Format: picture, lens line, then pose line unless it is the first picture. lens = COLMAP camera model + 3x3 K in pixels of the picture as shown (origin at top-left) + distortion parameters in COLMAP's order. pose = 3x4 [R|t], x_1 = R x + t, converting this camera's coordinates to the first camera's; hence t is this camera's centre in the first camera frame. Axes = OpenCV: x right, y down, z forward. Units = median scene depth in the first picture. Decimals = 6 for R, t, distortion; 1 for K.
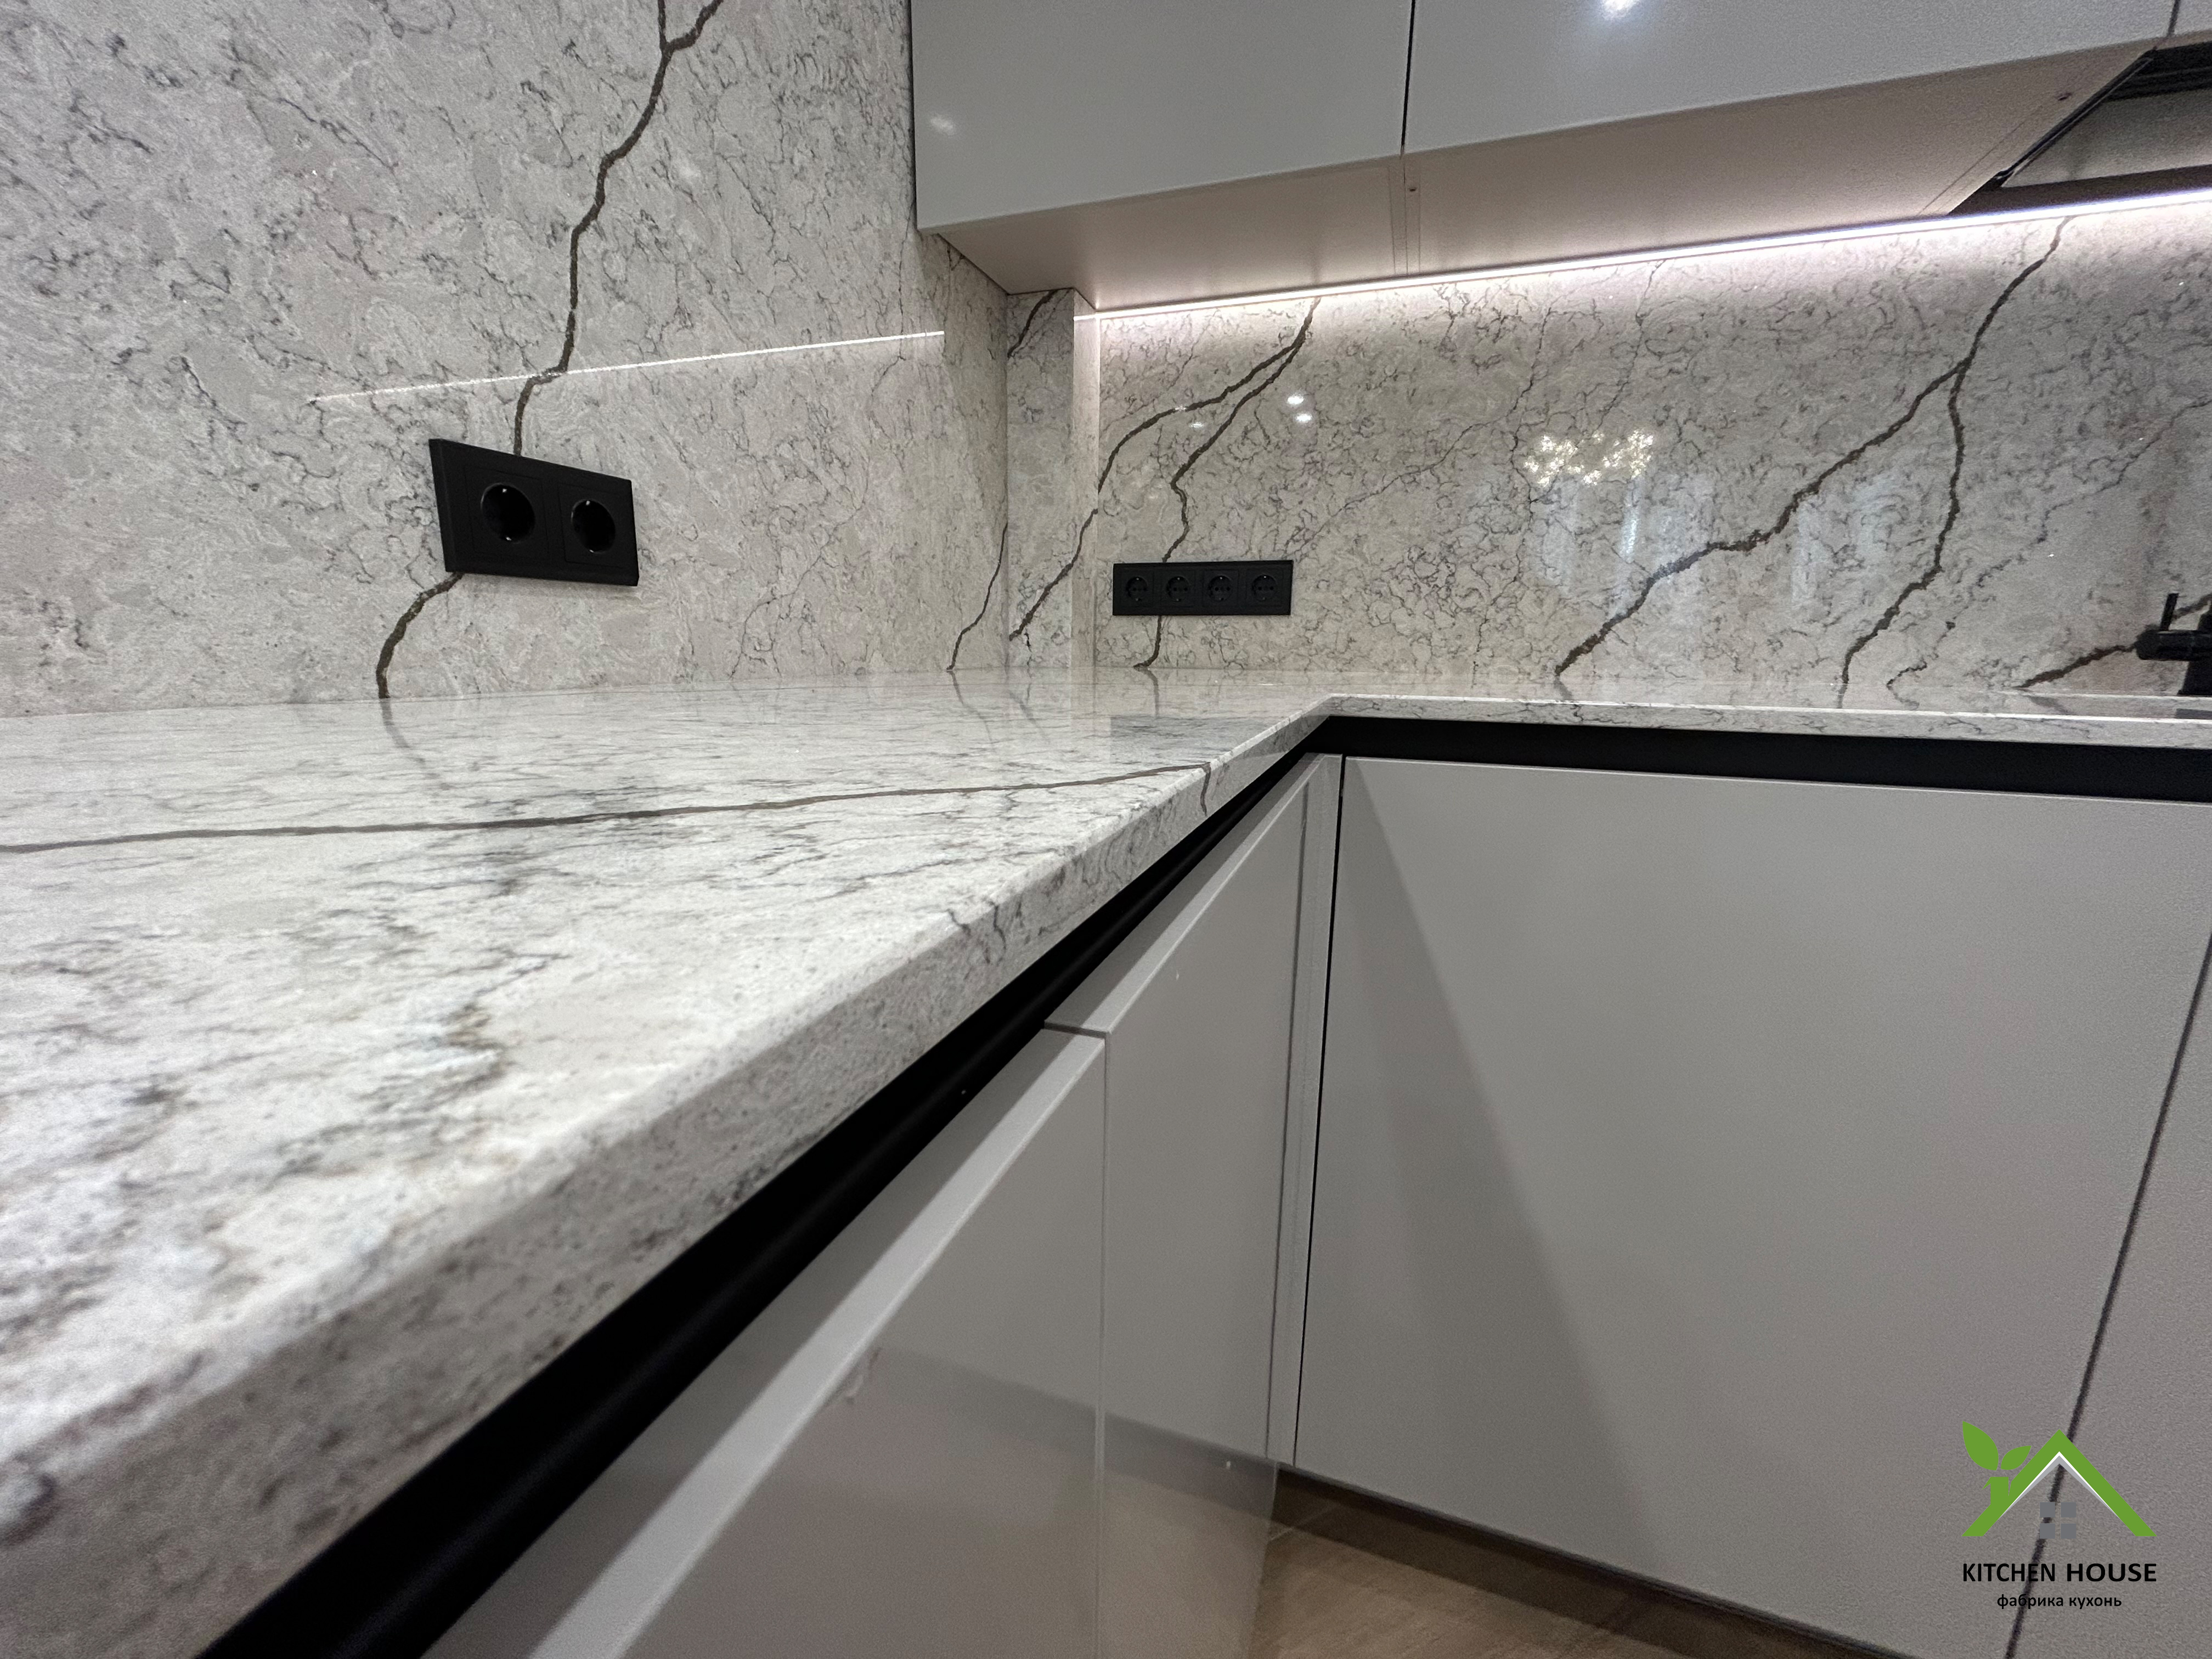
lens RADIAL K [[887.2, 0, 1104.6], [0, 887.2, 824.4], [0, 0, 1]] dist [0.001612, -0.000536]
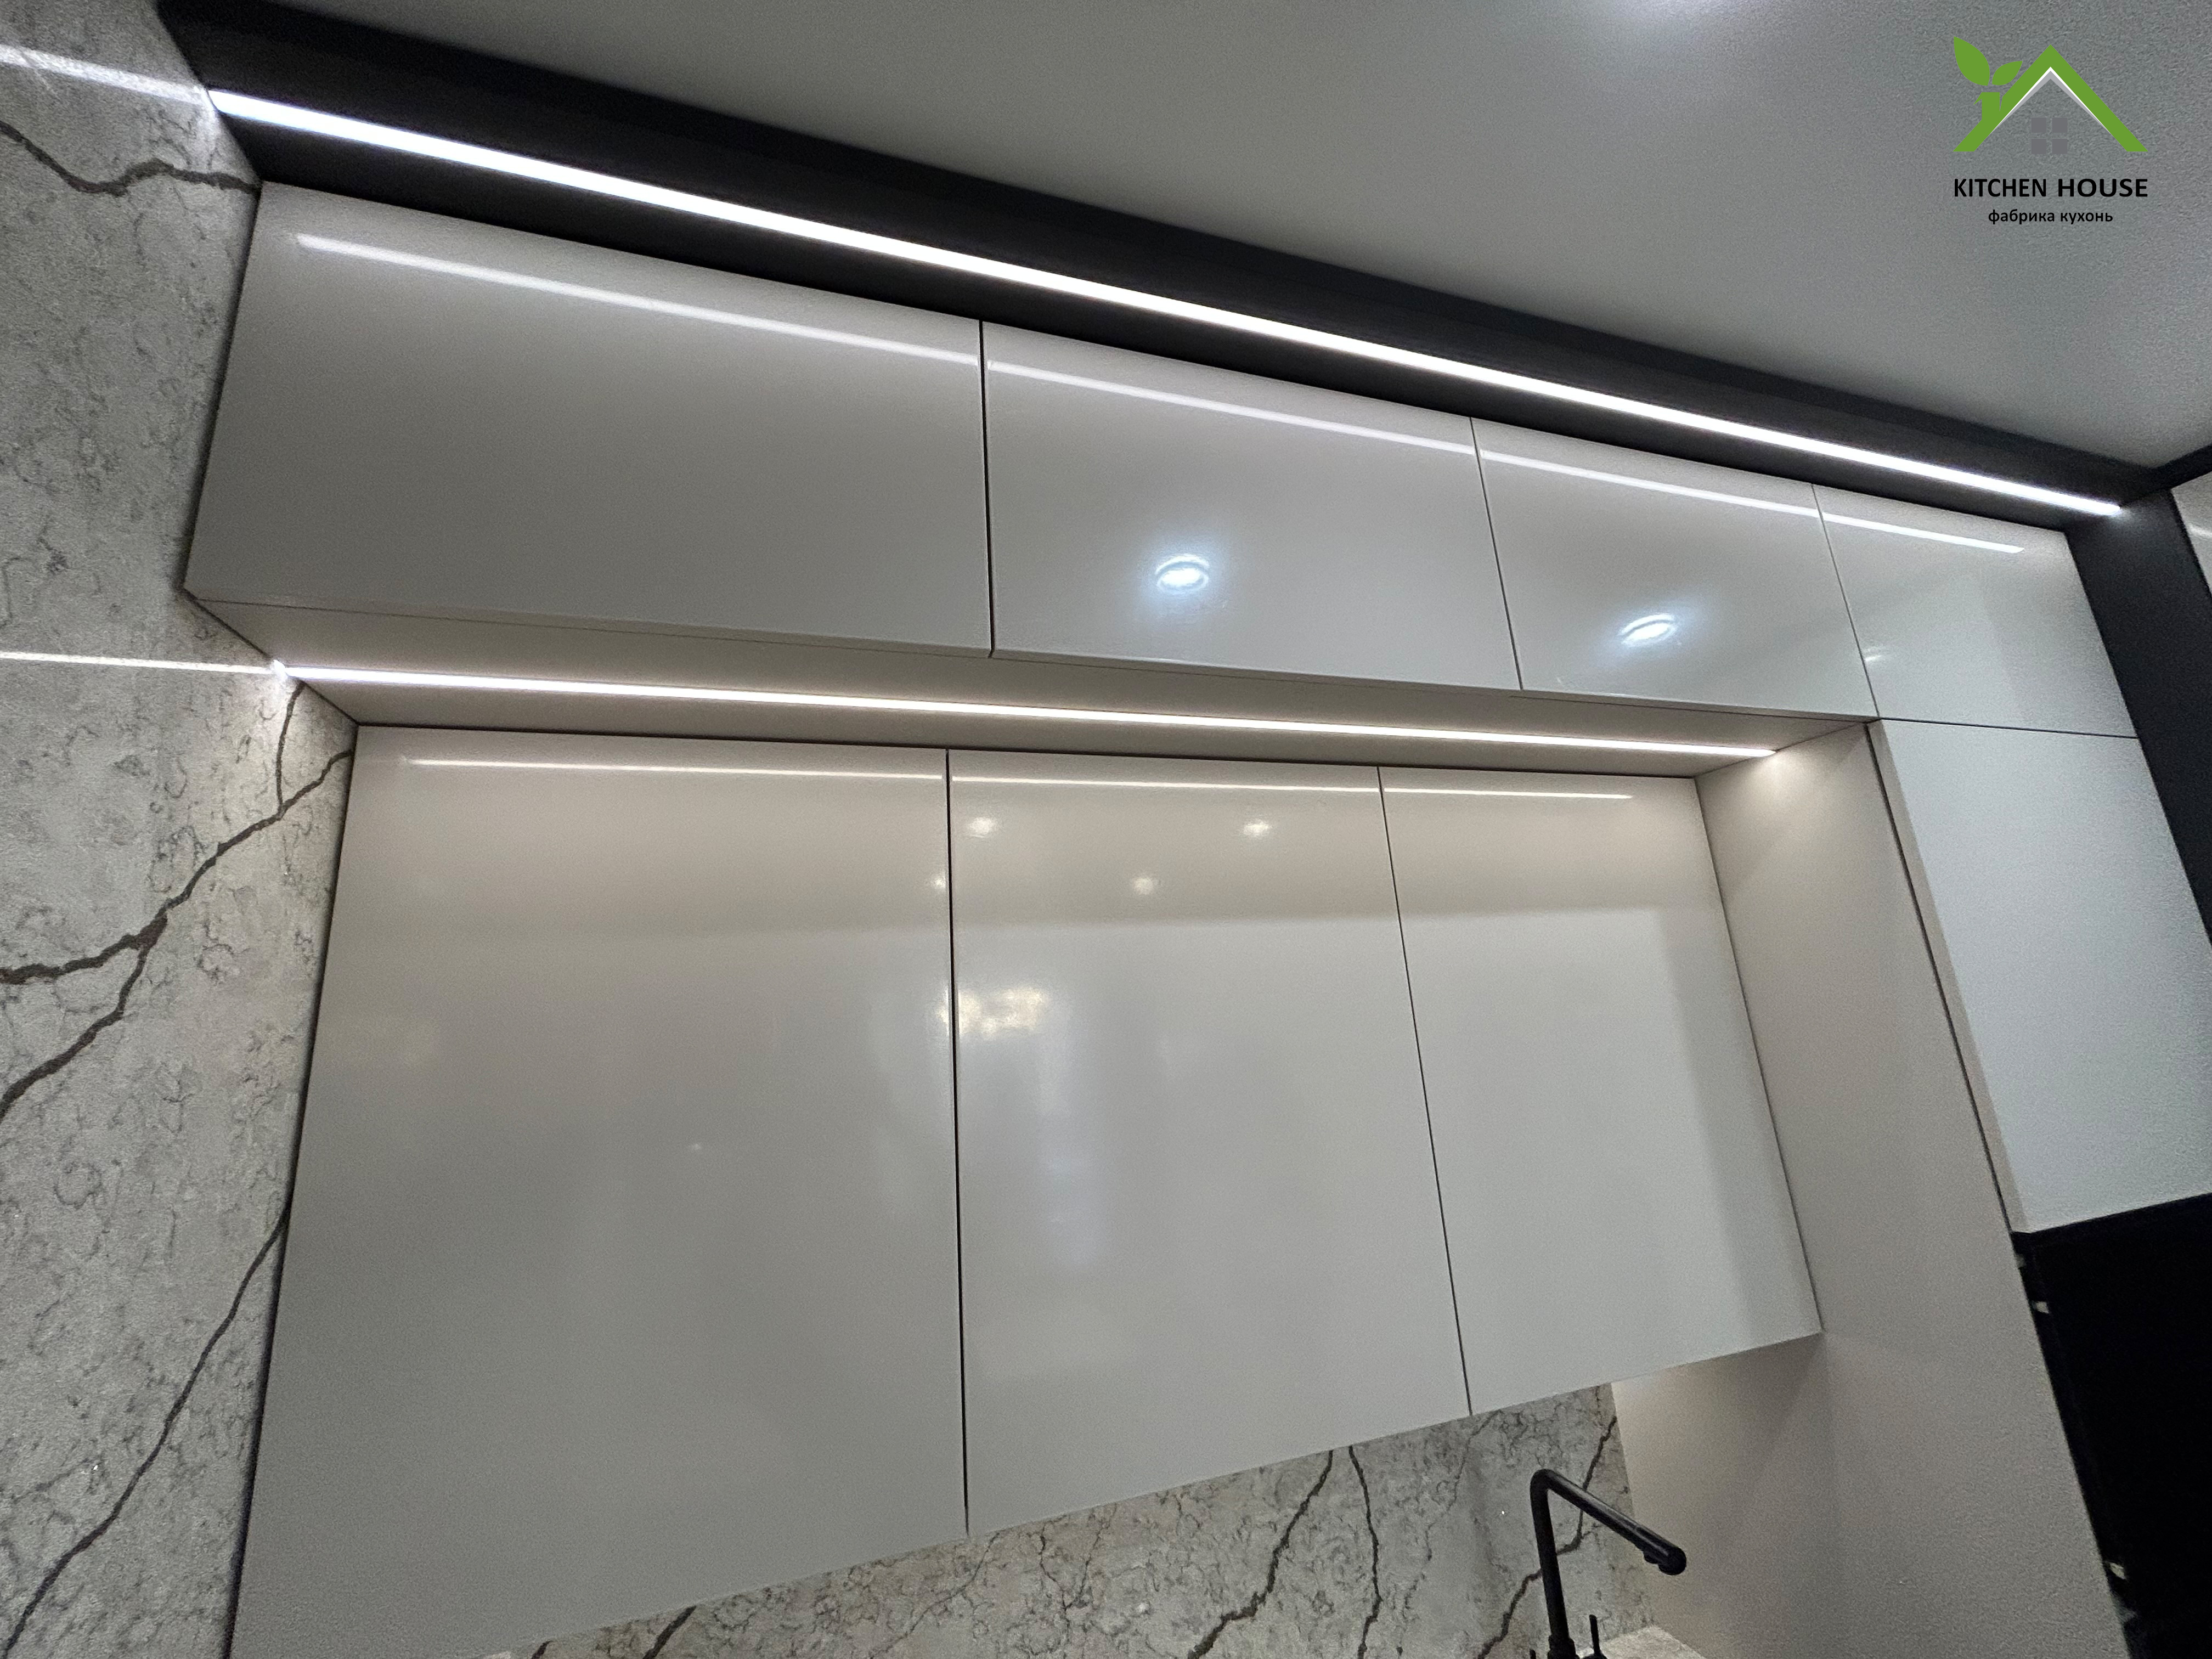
lens RADIAL K [[887.2, 0, 1107.8], [0, 887.2, 824.6], [0, 0, 1]] dist [0.001612, -0.000536]
pose [[0.794779, 0.078118, 0.601851, -0.130579], [0.196310, 0.905278, -0.376741, -0.819891], [-0.574273, 0.417575, 0.704160, -0.047245]]
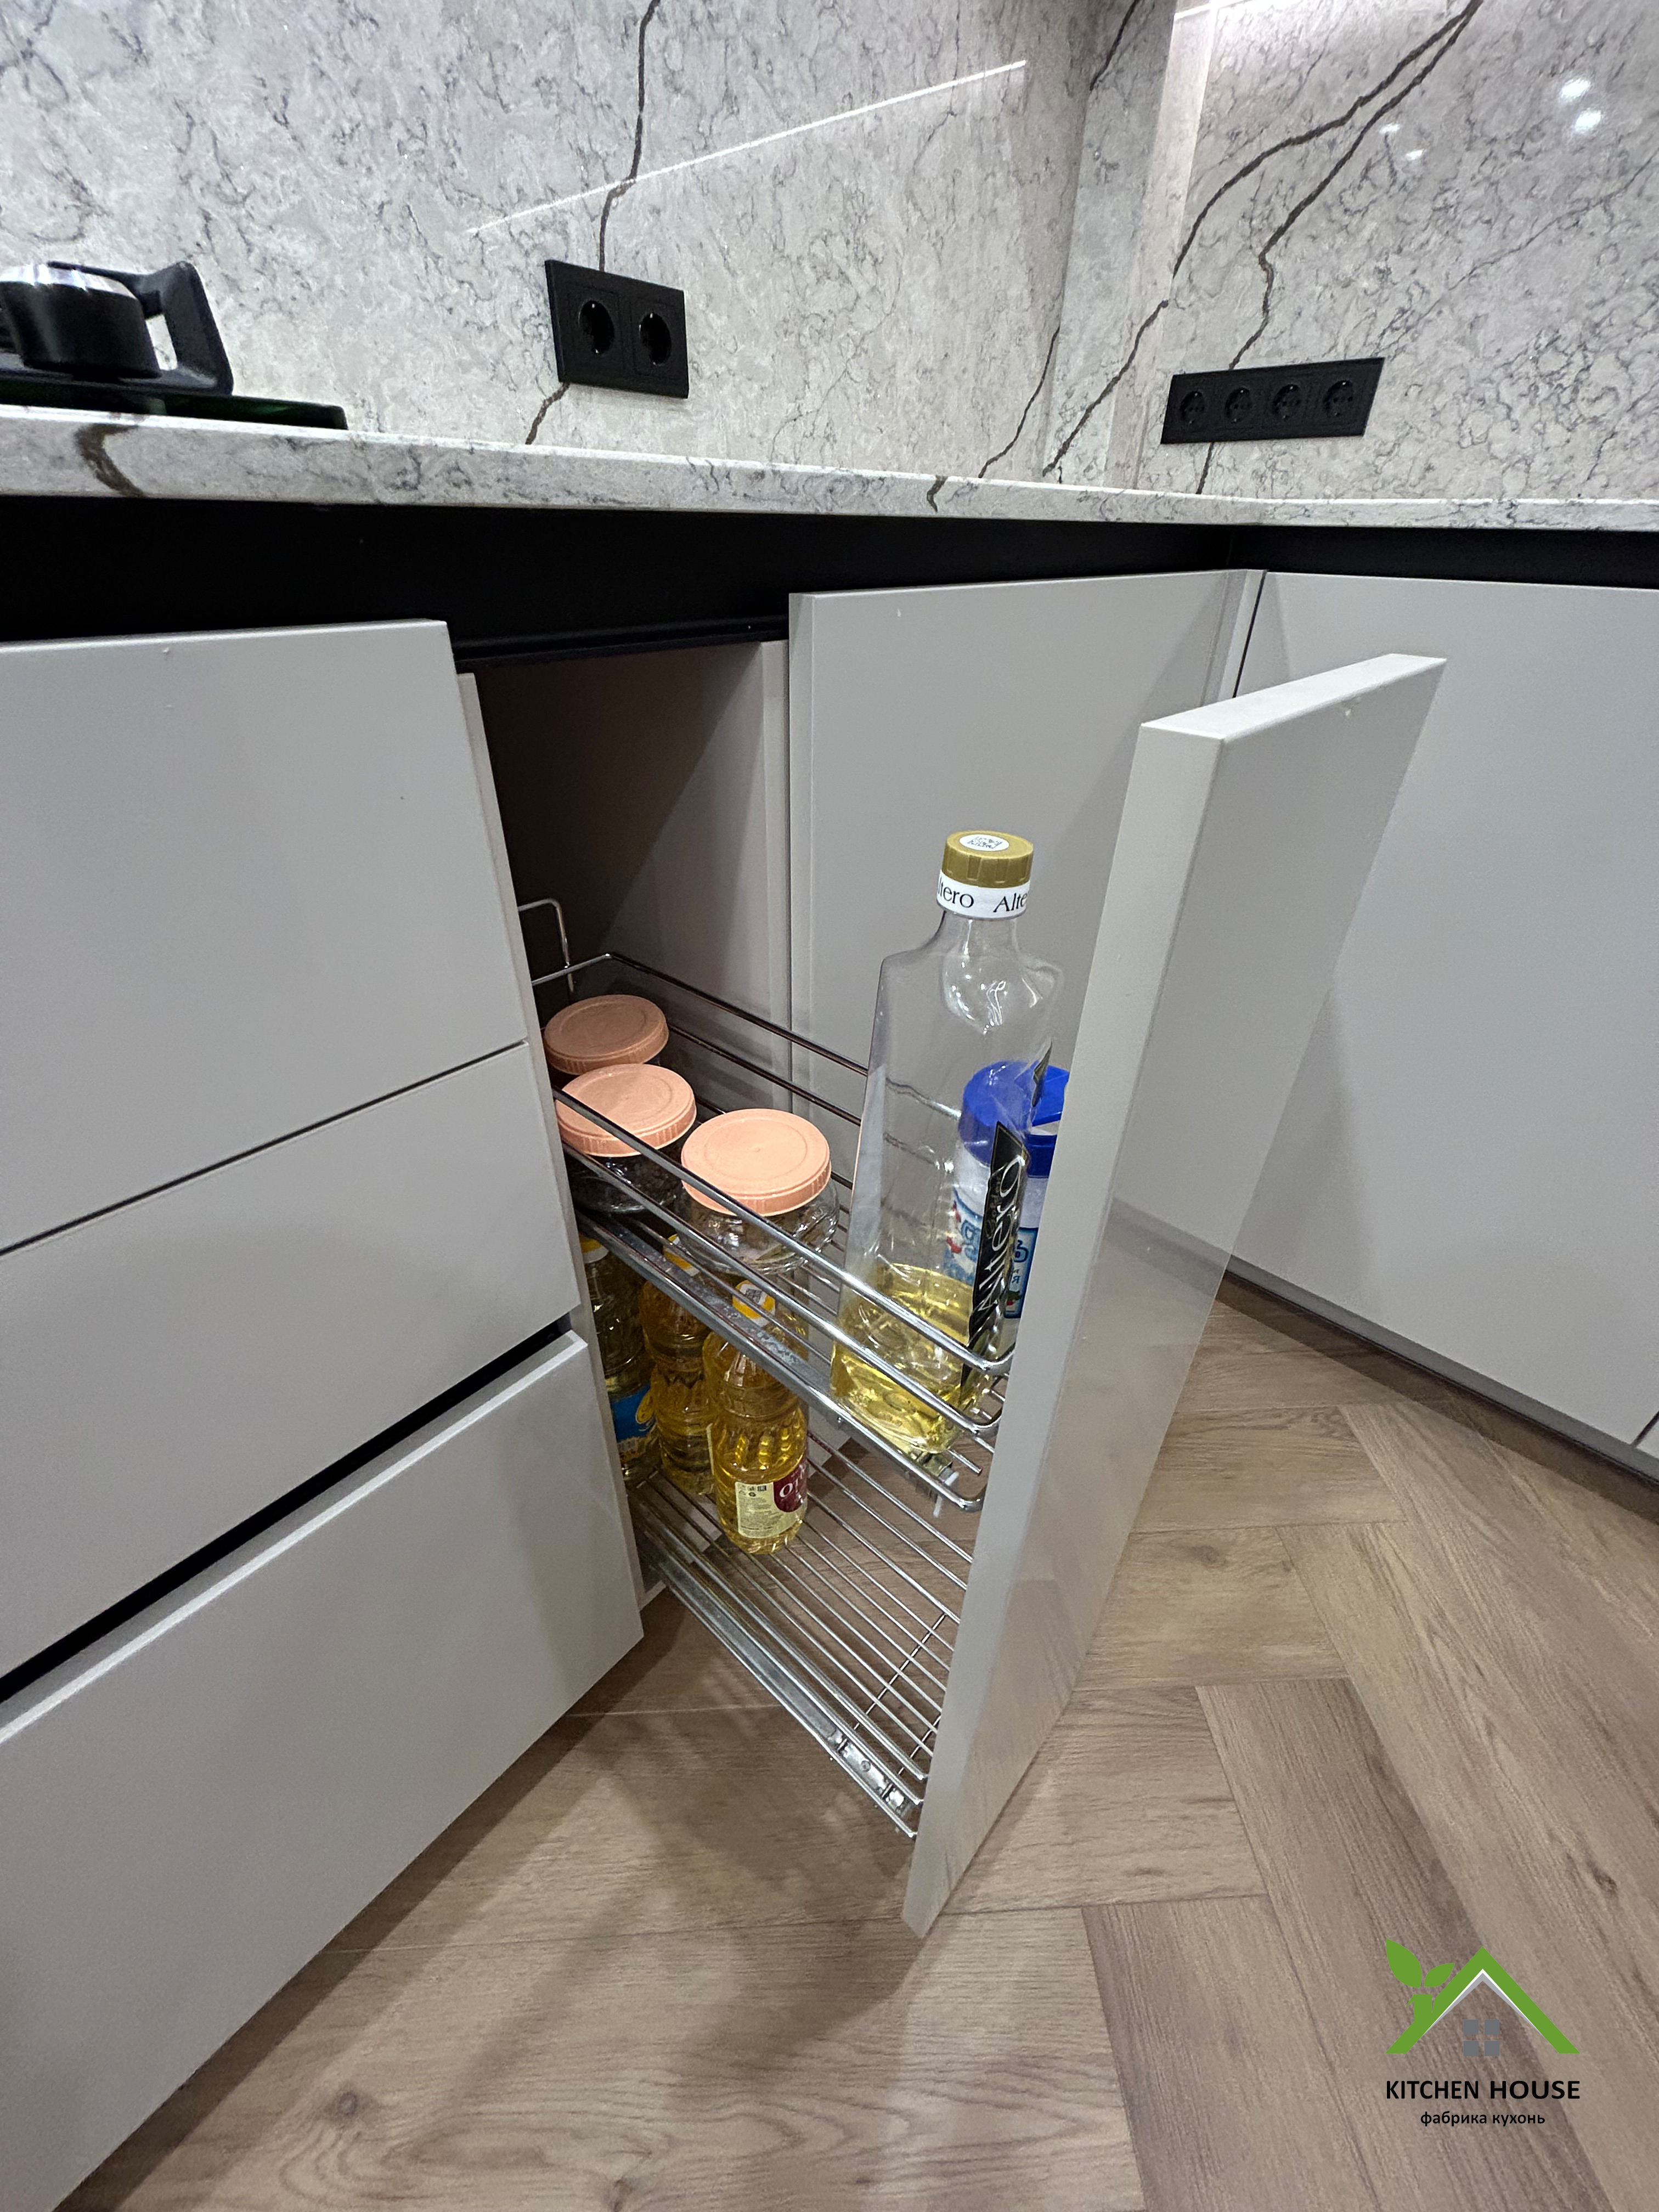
lens RADIAL K [[887.2, 0, 831.8], [0, 887.2, 1105.2], [0, 0, 1]] dist [0.001612, -0.000536]
pose [[0.921348, 0.216236, -0.323048, 0.182548], [-0.083053, 0.921322, 0.379825, 0.102513], [0.379764, -0.323121, 0.866817, -0.216561]]
